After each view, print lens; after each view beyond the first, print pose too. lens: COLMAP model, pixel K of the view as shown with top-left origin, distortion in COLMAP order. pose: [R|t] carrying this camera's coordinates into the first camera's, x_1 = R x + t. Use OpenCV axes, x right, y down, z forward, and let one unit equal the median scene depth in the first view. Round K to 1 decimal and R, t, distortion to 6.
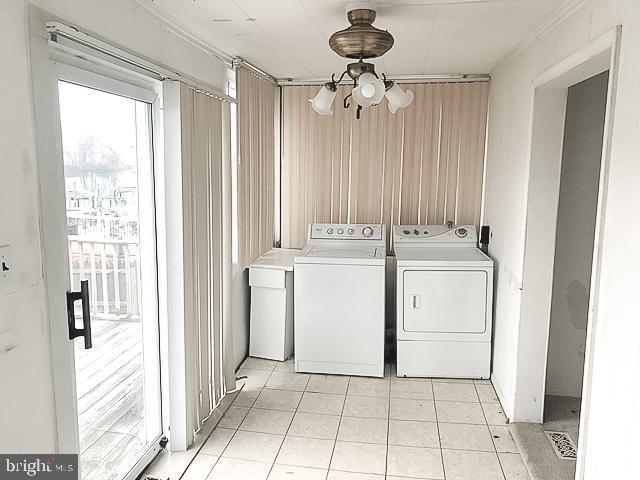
lens RADIAL K [[517.2, 0, 323.5], [0, 517.2, 239.9], [0, 0, 1]] dist [0.031484, -0.013007]
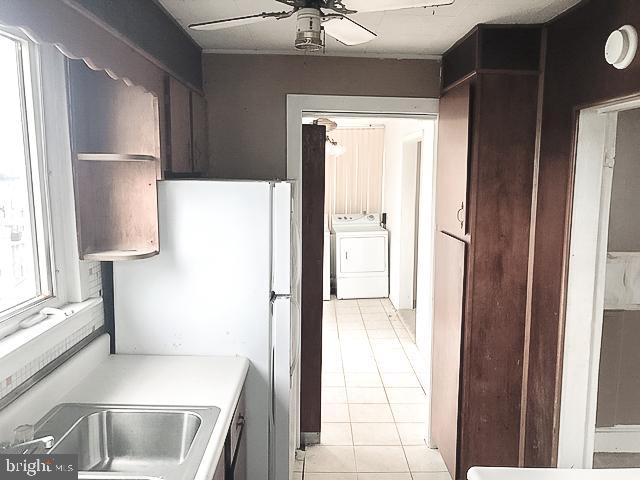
lens RADIAL K [[517.2, 0, 318.7], [0, 517.2, 239.1], [0, 0, 1]] dist [0.031484, -0.013007]
pose [[0.988414, -0.026936, 0.149371, -0.170340], [0.029339, 0.999473, -0.013909, 0.078972], [-0.148918, 0.018130, 0.988683, -0.695728]]
